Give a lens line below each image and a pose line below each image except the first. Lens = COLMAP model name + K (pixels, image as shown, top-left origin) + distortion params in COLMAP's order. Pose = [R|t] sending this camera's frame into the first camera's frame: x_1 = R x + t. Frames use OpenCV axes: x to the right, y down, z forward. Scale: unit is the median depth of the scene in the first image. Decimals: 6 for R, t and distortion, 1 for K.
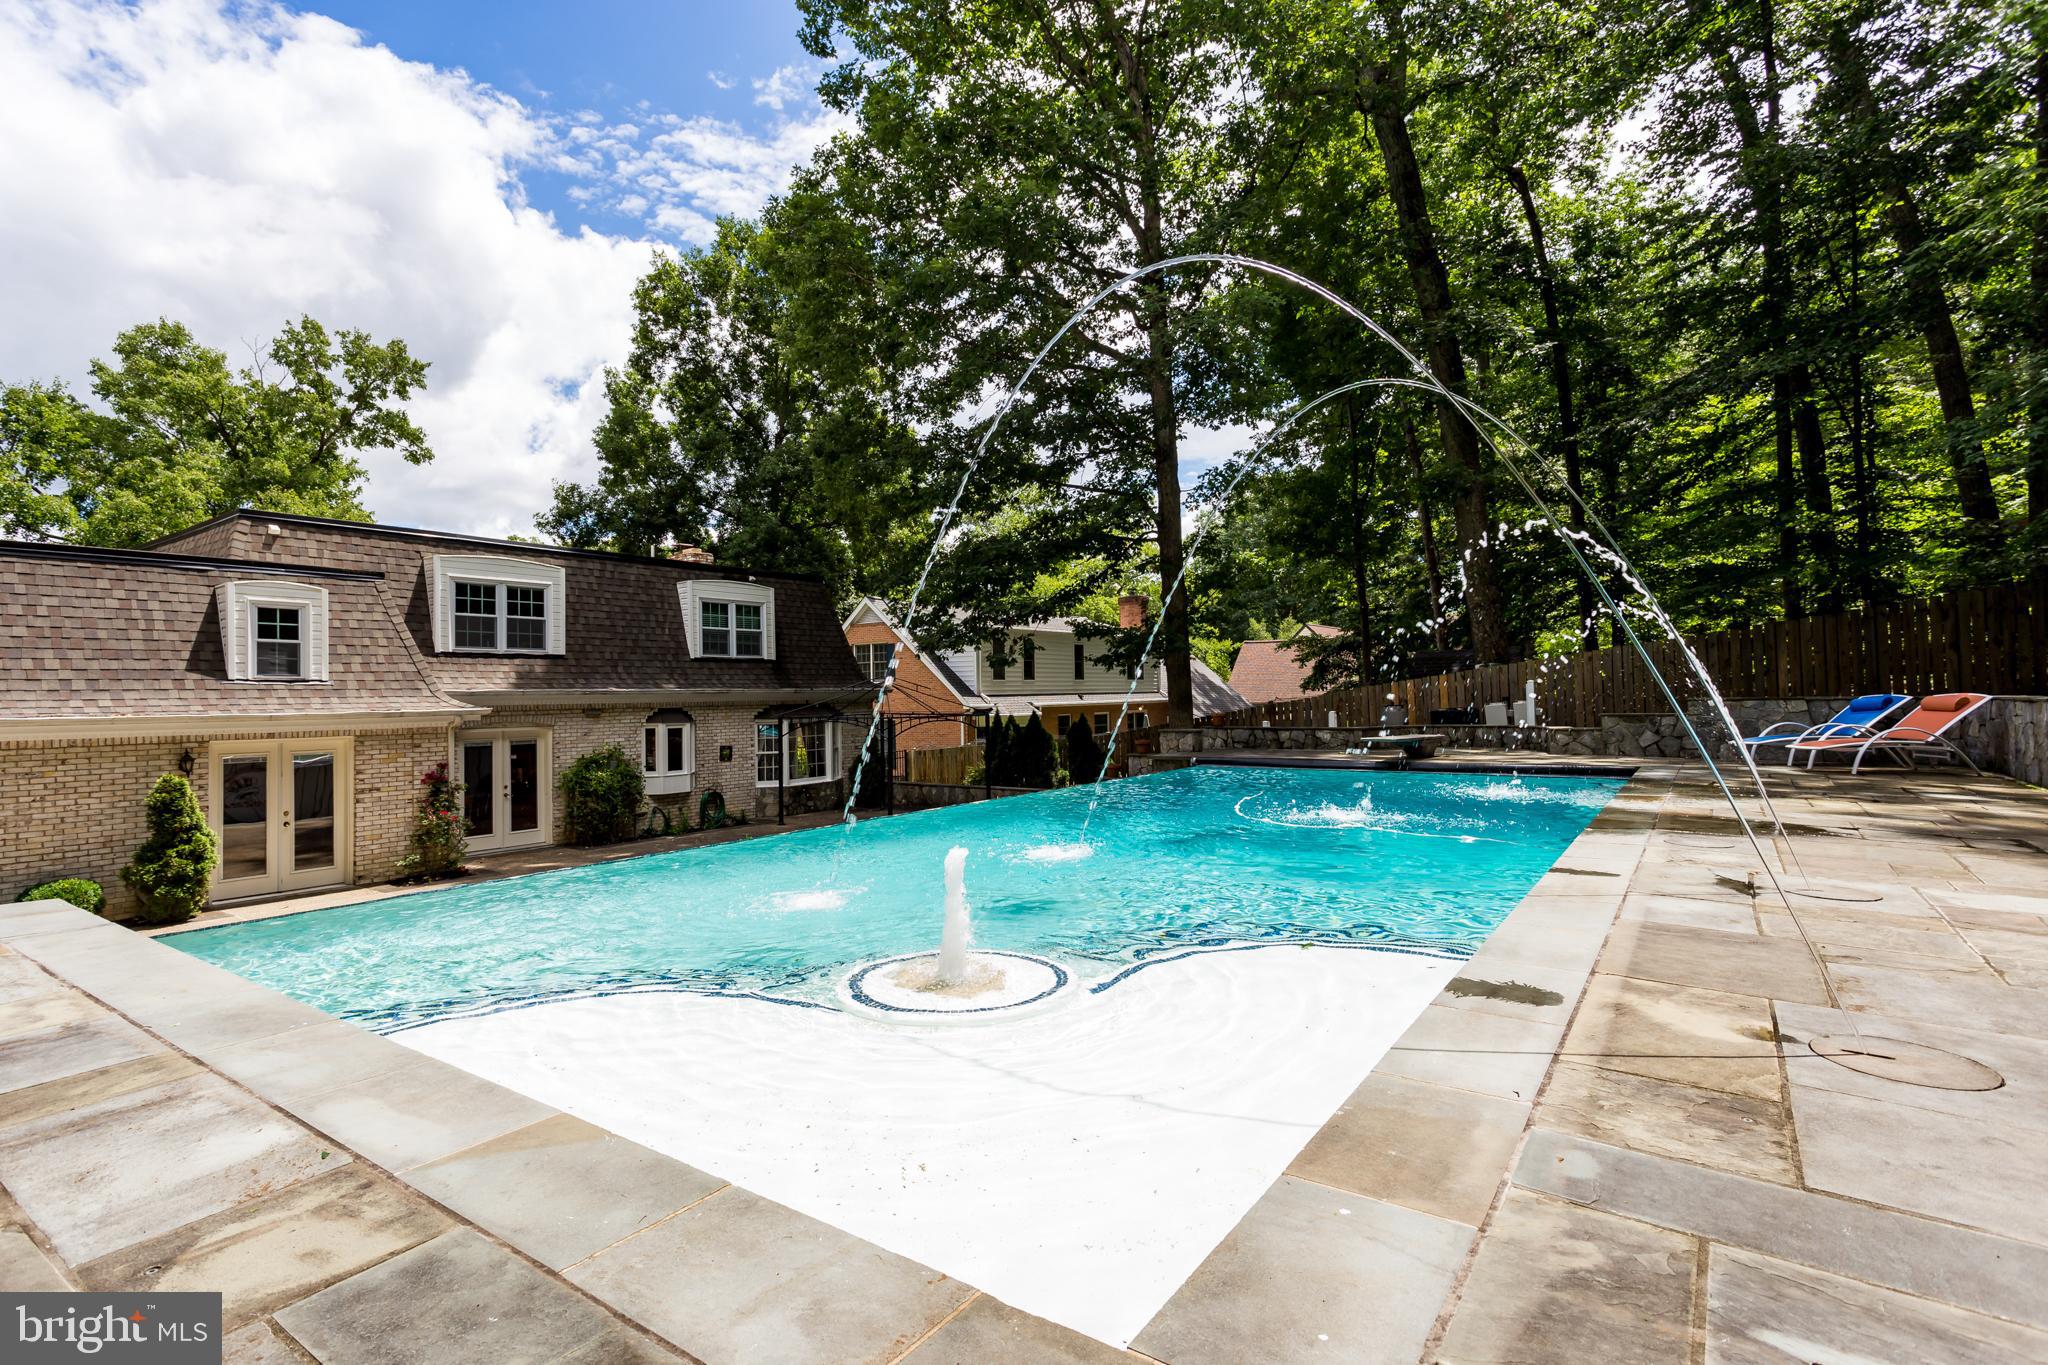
lens RADIAL K [[987.7, 0, 1003.0], [0, 987.7, 678.4], [0, 0, 1]] dist [0.005333, -0.000176]
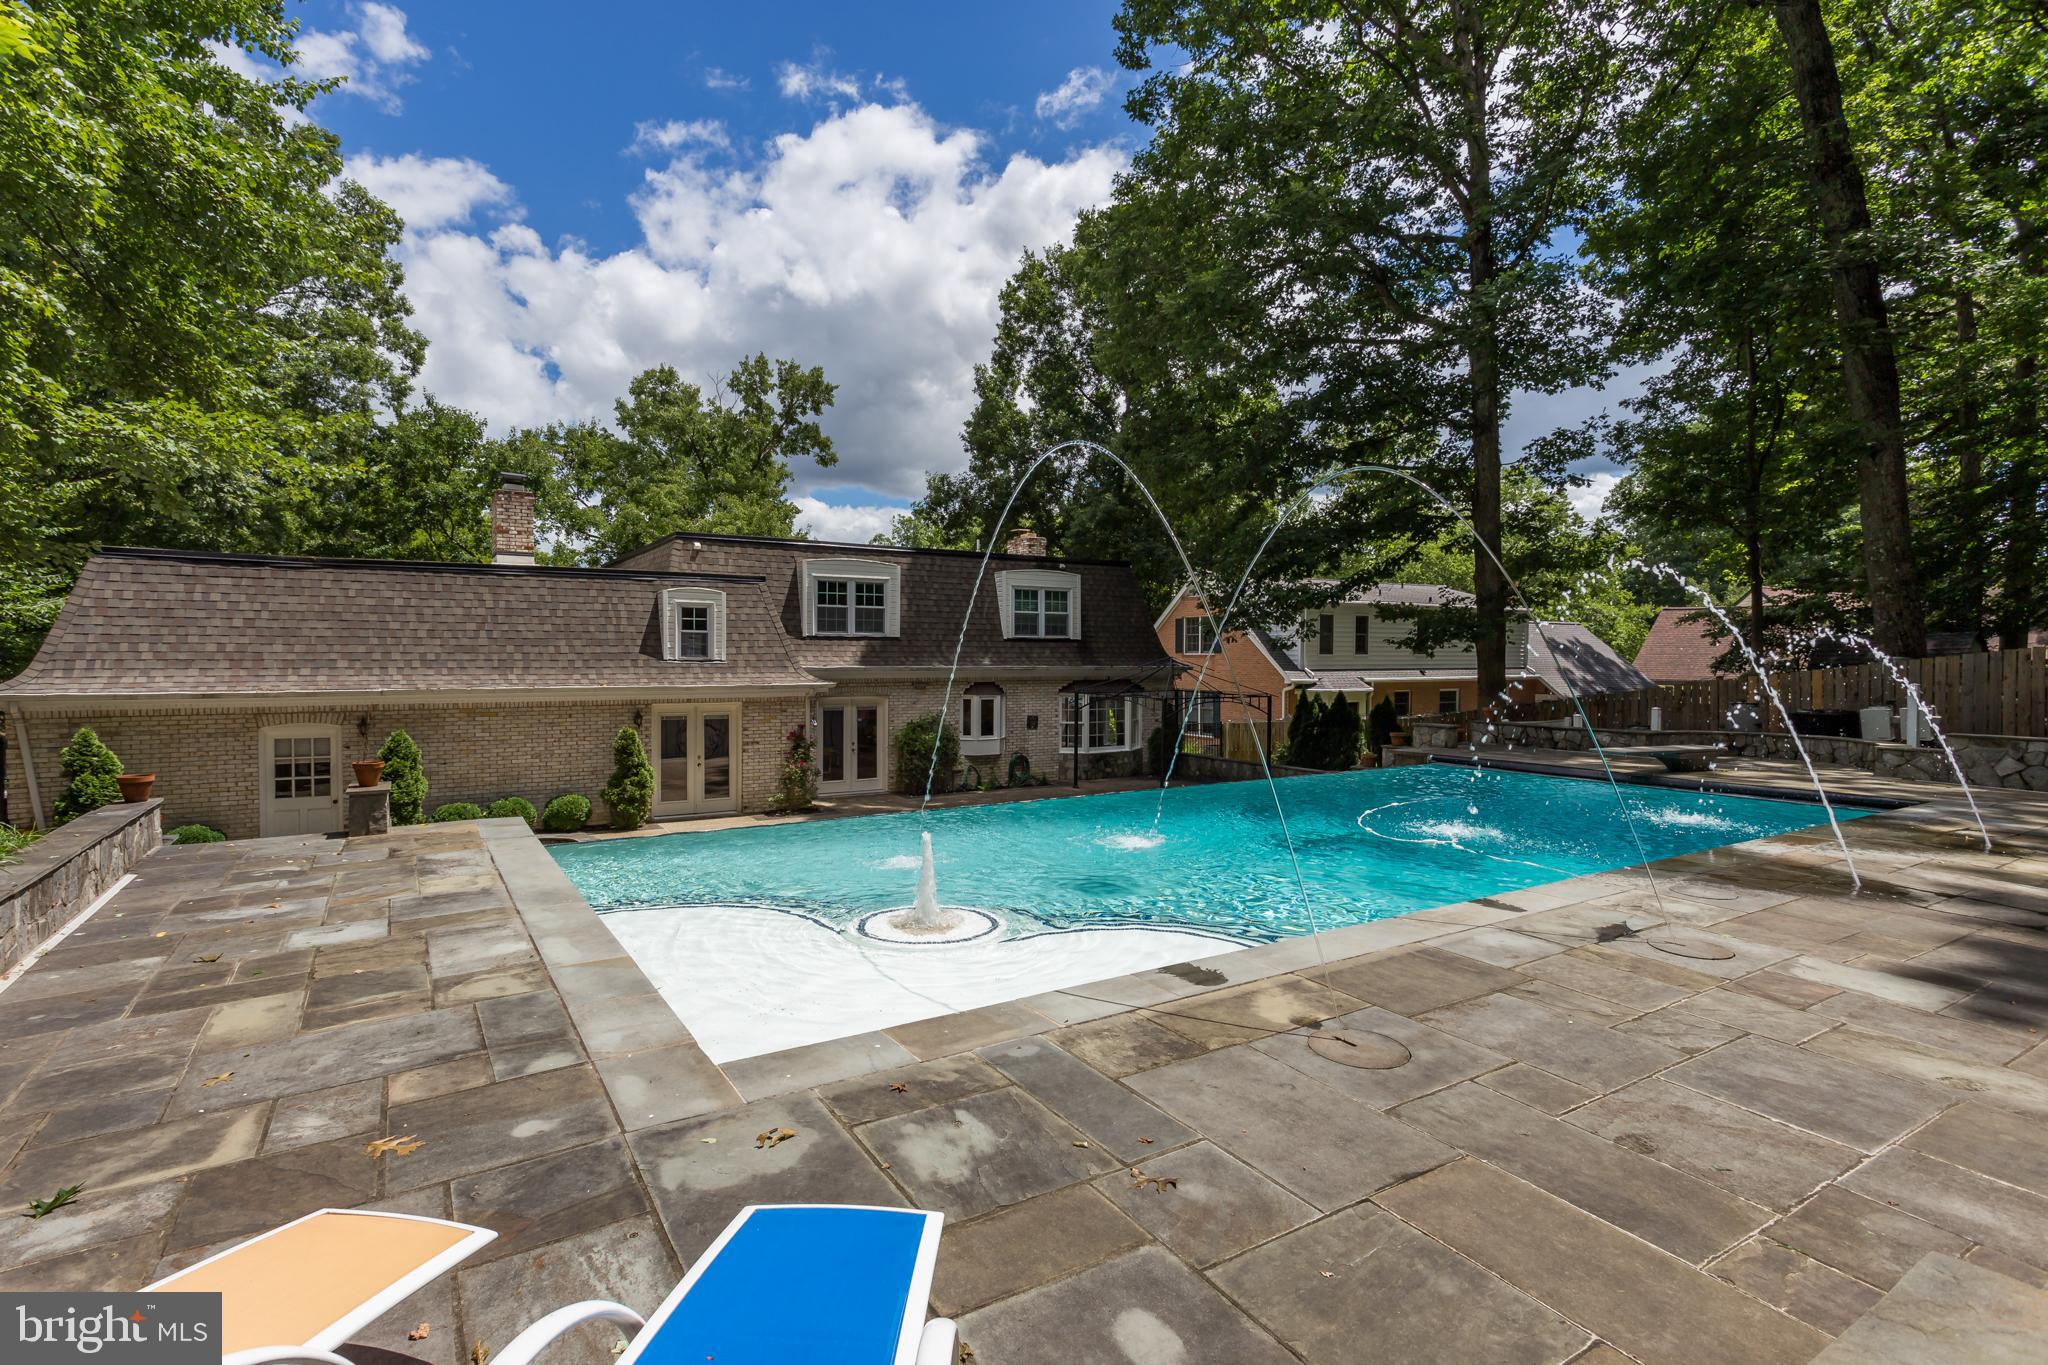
lens RADIAL K [[987.7, 0, 1000.1], [0, 987.7, 678.2], [0, 0, 1]] dist [0.005333, -0.000176]
pose [[0.923646, 0.029659, -0.382097, 0.132941], [-0.012629, 0.998815, 0.047000, -0.031119], [0.383038, -0.038586, 0.922926, -0.074318]]
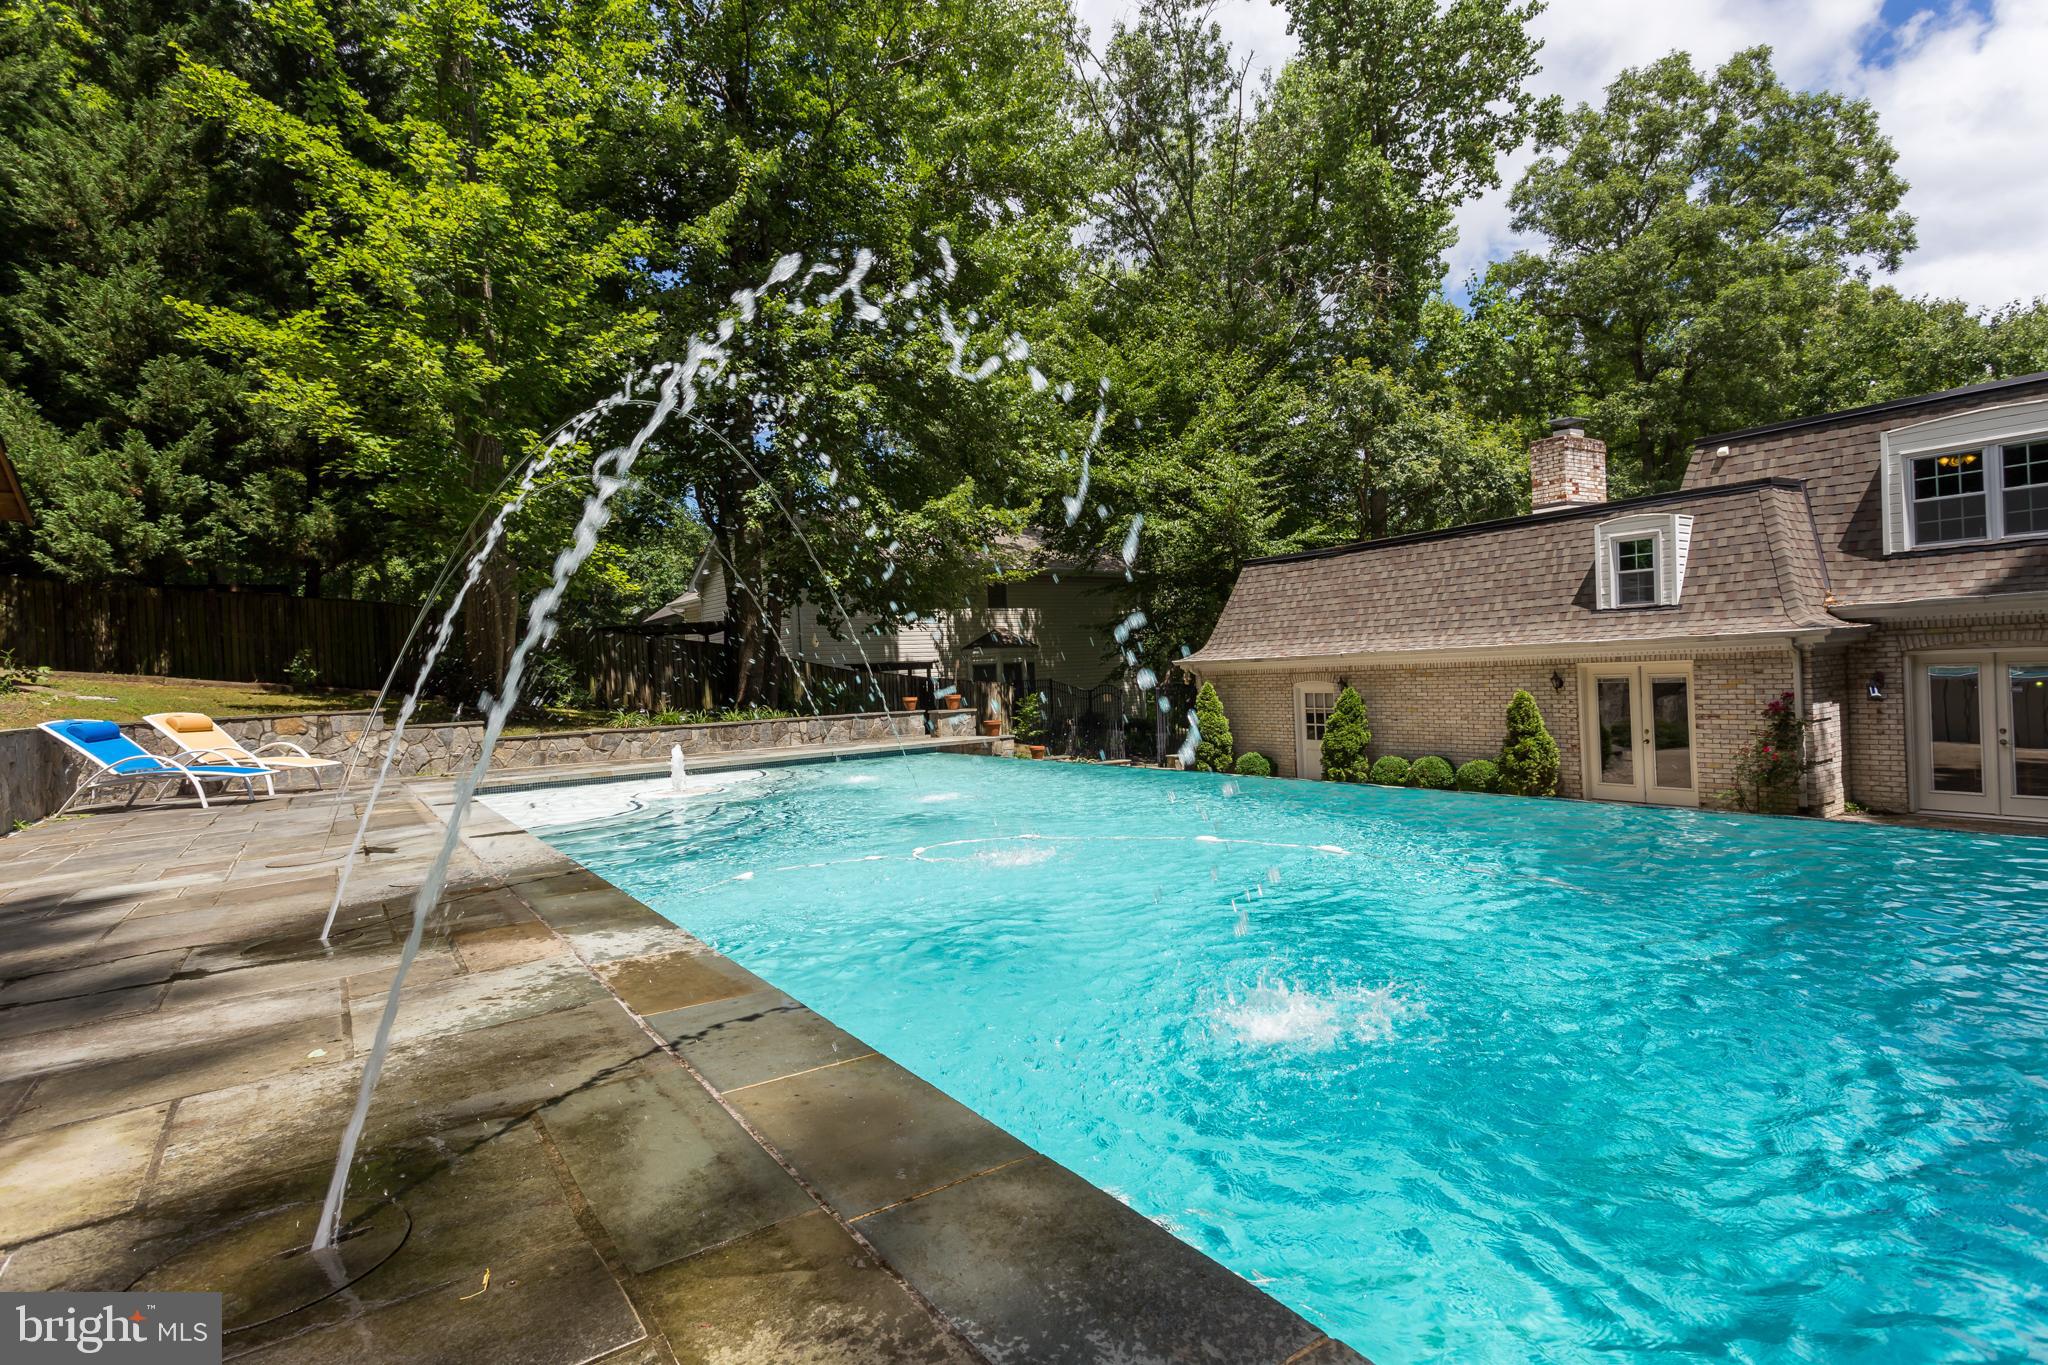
lens RADIAL K [[1037.2, 0, 1007.1], [0, 1037.2, 683.5], [0, 0, 1]] dist [-0.000195, 0.001857]
pose [[-0.354539, 0.049816, -0.933713, 0.414313], [0.073355, 0.996984, 0.025338, 0.003777], [0.932159, -0.059509, -0.357124, 0.548810]]
